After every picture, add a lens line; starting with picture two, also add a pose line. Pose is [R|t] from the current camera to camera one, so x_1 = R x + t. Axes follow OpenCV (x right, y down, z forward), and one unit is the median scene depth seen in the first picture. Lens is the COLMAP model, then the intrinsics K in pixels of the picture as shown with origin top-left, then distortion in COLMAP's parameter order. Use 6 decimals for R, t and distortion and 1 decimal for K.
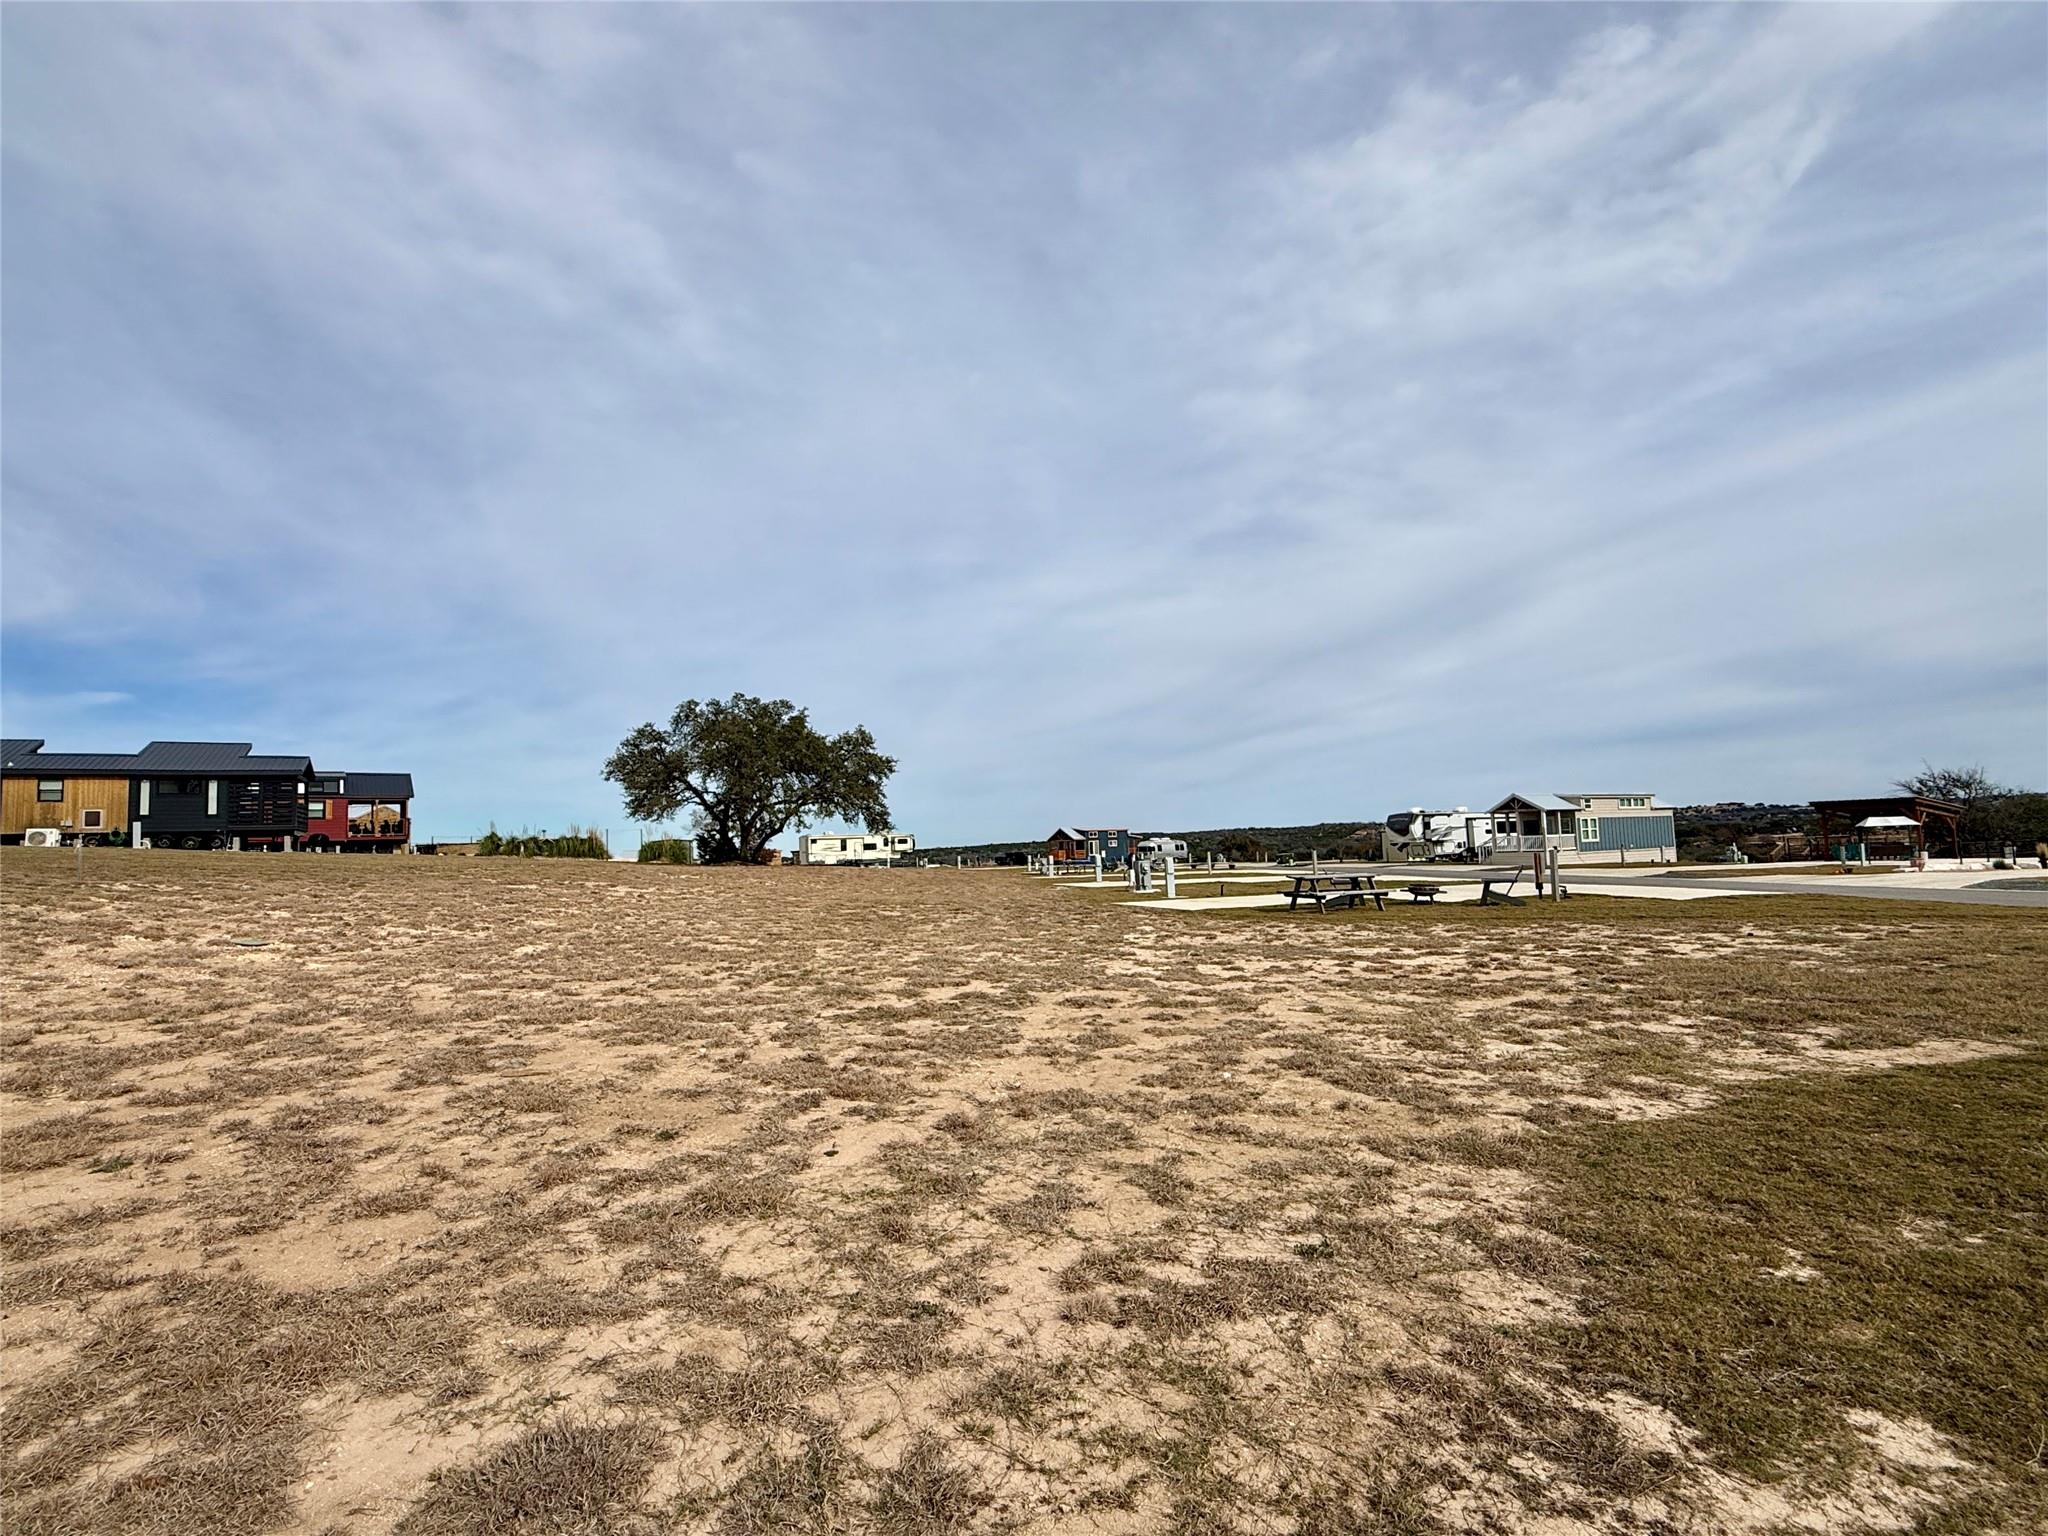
lens RADIAL K [[1069.7, 0, 1030.9], [0, 1069.7, 770.9], [0, 0, 1]] dist [0.013376, 0.006613]
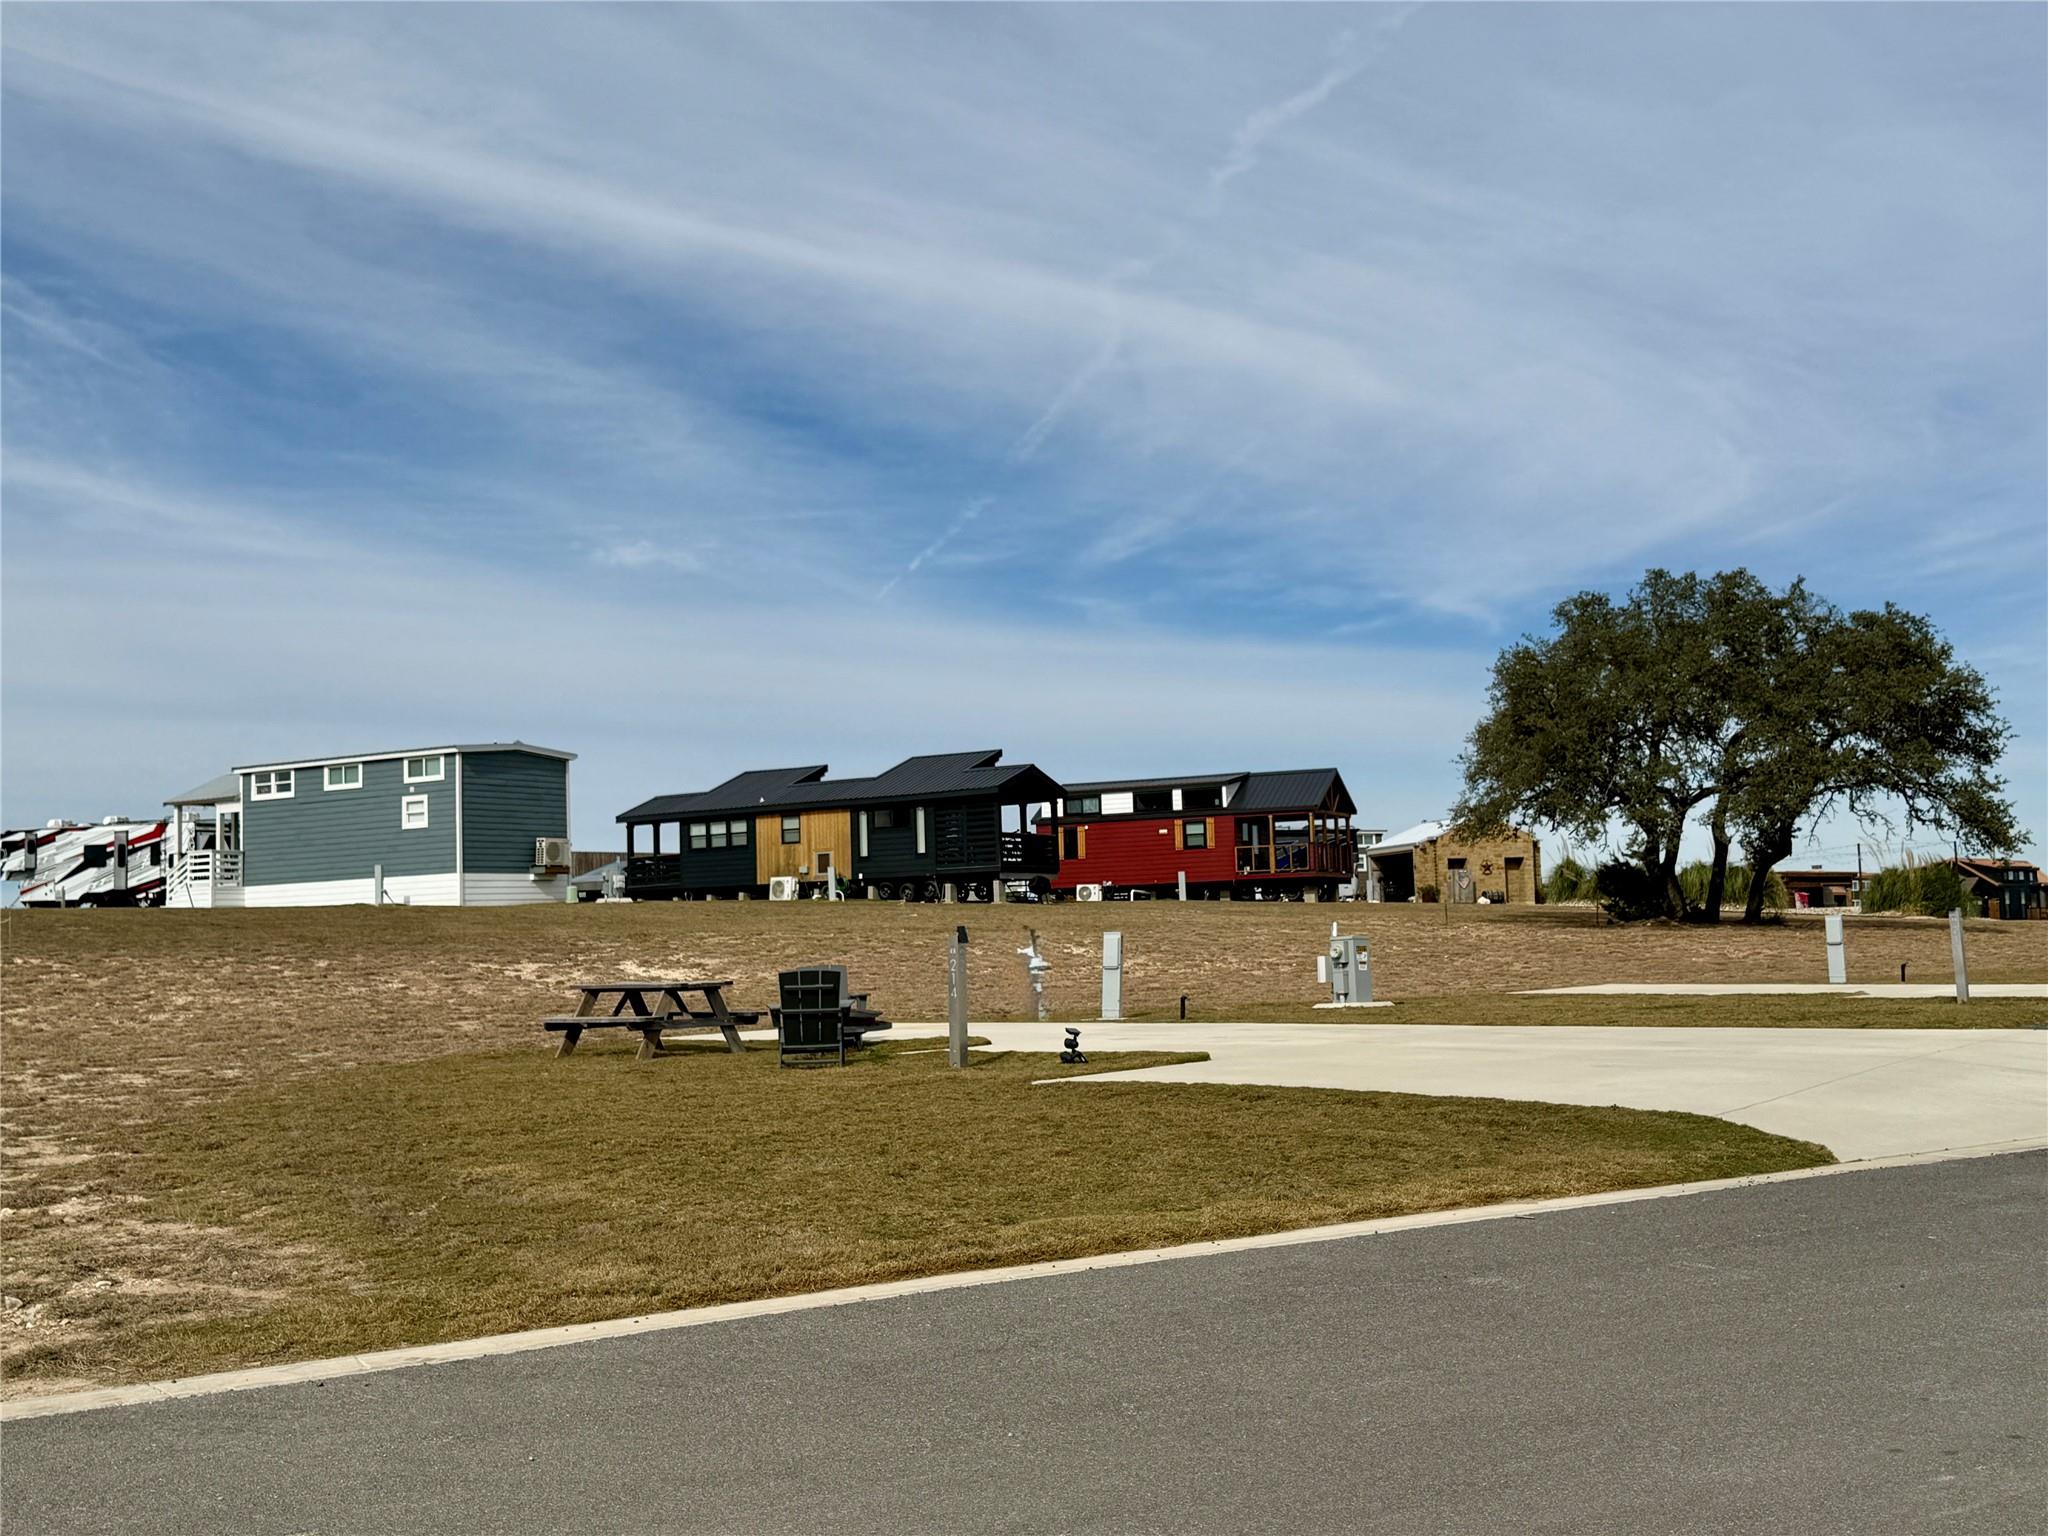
lens RADIAL K [[2180.9, 0, 1052.8], [0, 2180.9, 773.1], [0, 0, 1]] dist [0.124931, 0.000000]
pose [[0.481517, -0.054841, -0.874719, 0.459305], [0.080613, 0.996581, -0.018105, 0.015485], [0.872721, -0.061796, 0.484292, 0.277701]]
